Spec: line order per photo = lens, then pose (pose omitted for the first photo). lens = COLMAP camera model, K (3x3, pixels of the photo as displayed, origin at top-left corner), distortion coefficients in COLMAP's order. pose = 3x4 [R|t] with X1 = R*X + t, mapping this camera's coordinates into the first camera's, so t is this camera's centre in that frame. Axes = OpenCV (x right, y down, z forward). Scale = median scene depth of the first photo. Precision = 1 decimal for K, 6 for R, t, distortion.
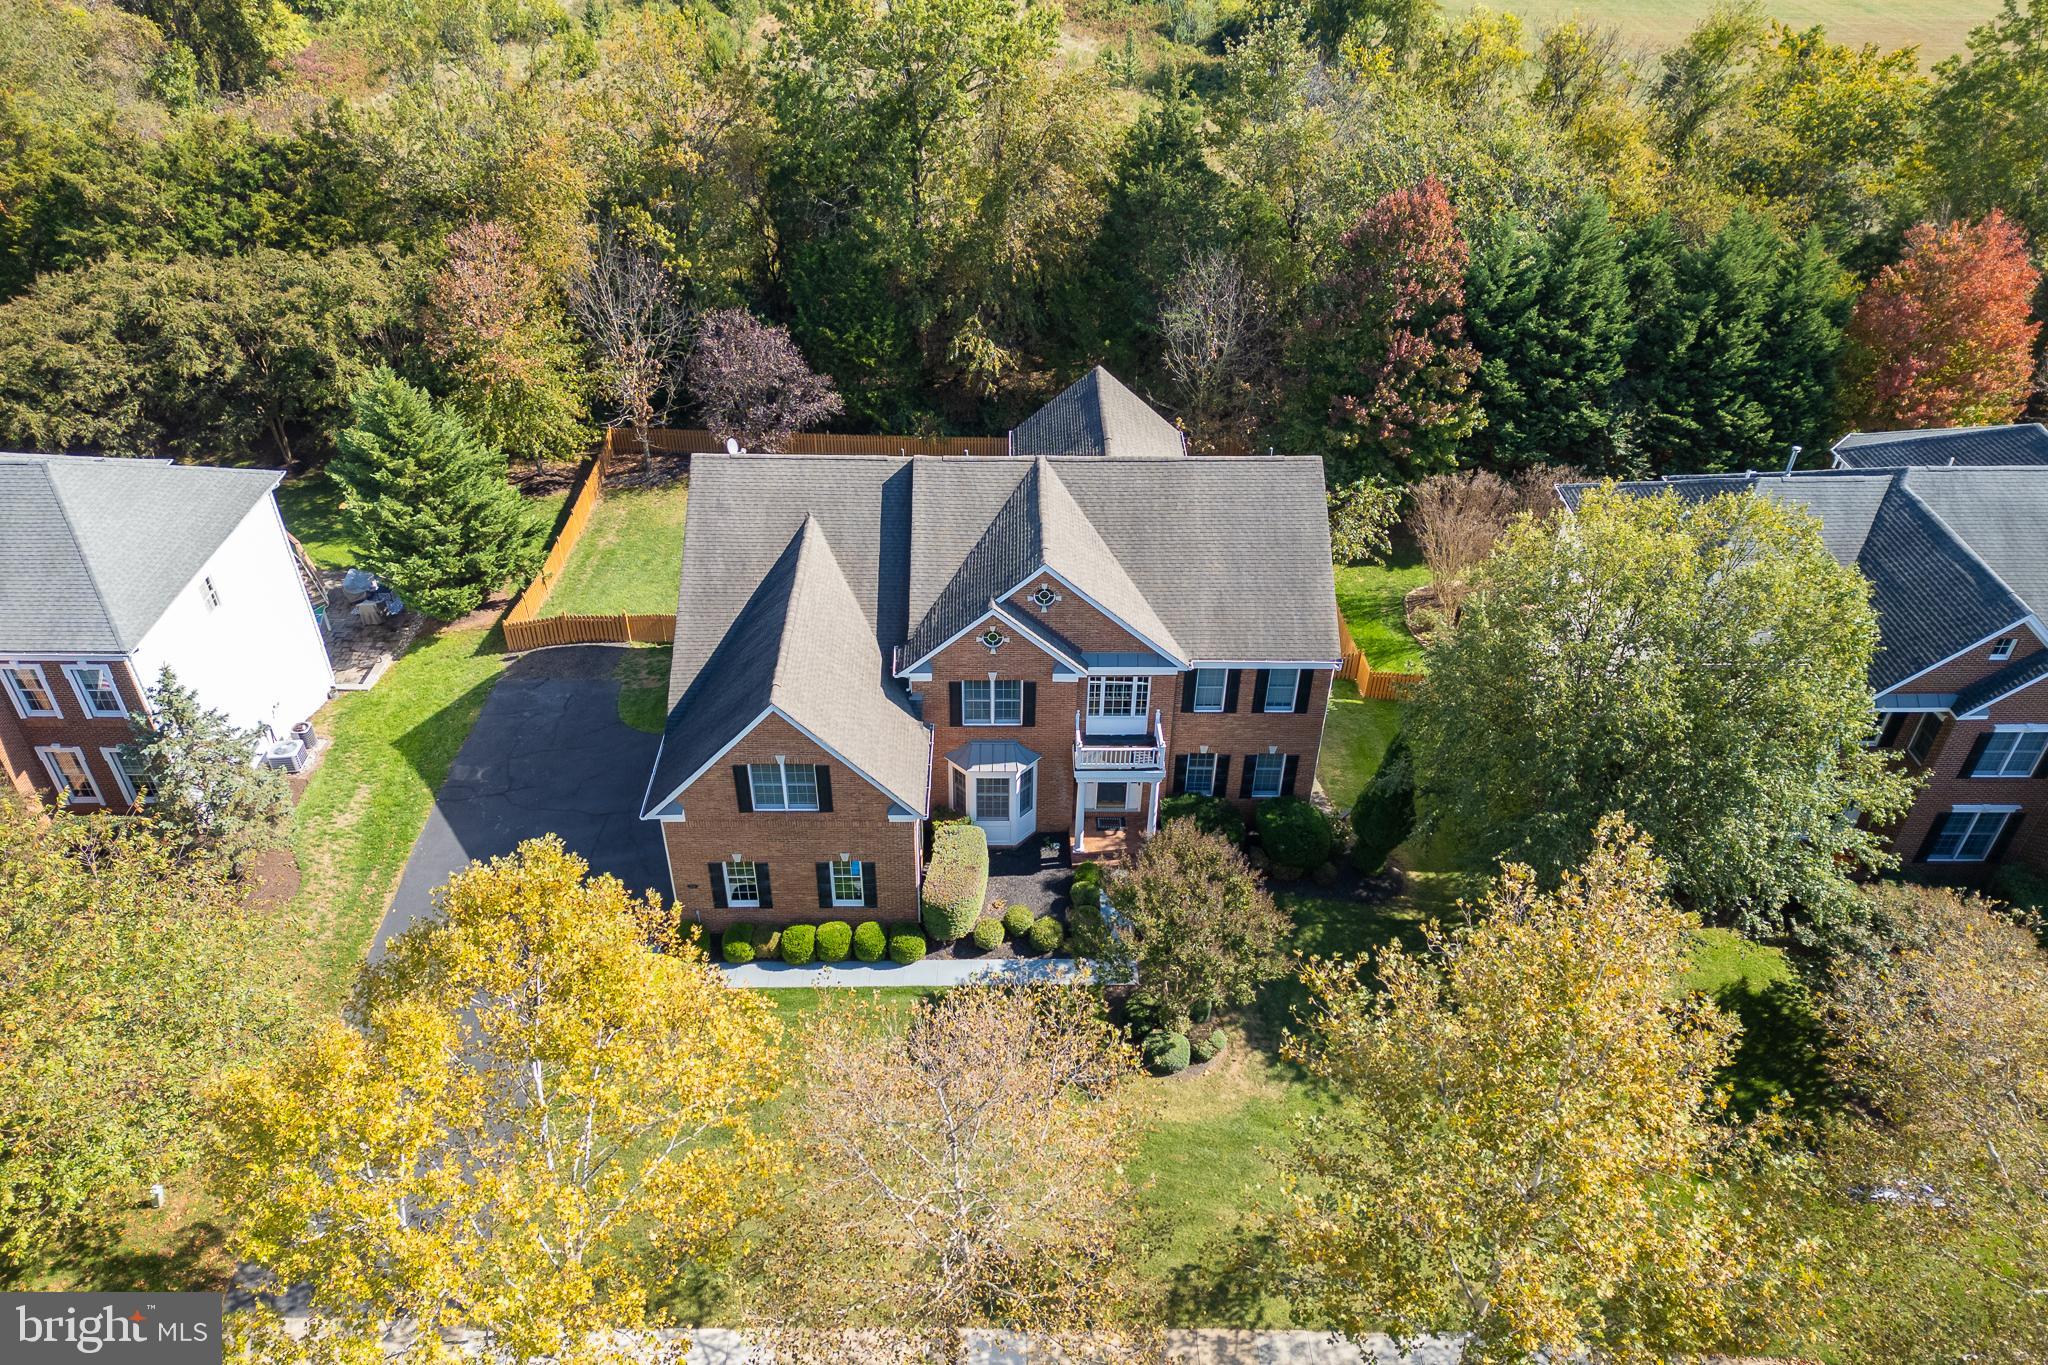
lens RADIAL K [[1475.5, 0, 1024.0], [0, 1475.5, 682.5], [0, 0, 1]] dist [0.054591, -0.000676]
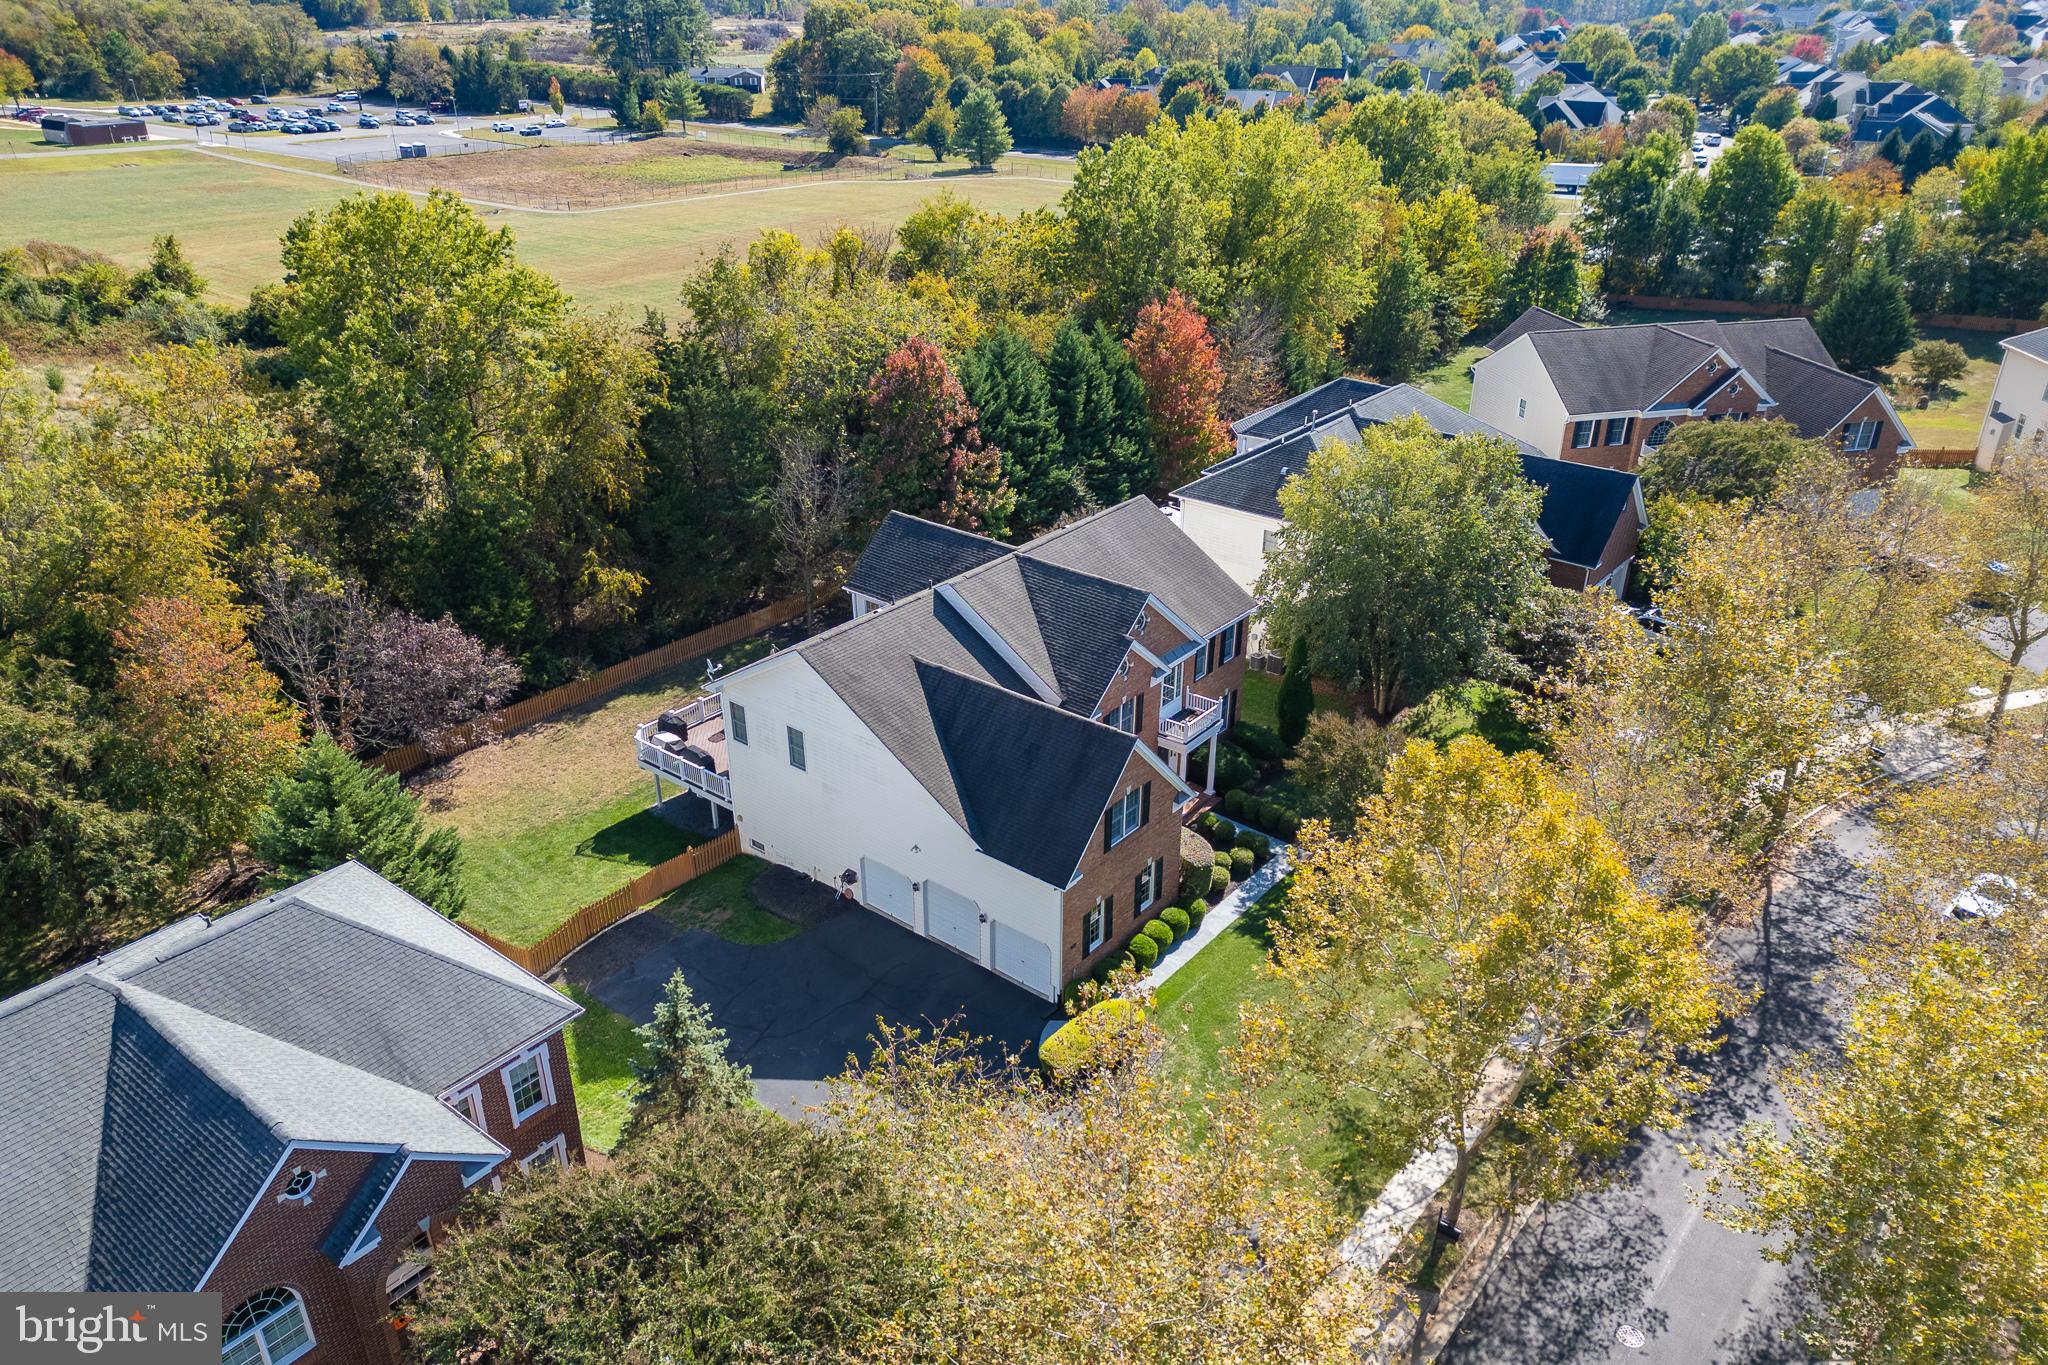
lens RADIAL K [[1475.5, 0, 1024.0], [0, 1475.5, 682.5], [0, 0, 1]] dist [0.054591, -0.000676]
pose [[0.635732, -0.353136, 0.686397, -0.804951], [0.459560, 0.887605, 0.031014, -0.081447], [-0.620201, 0.295724, 0.726566, 0.105959]]
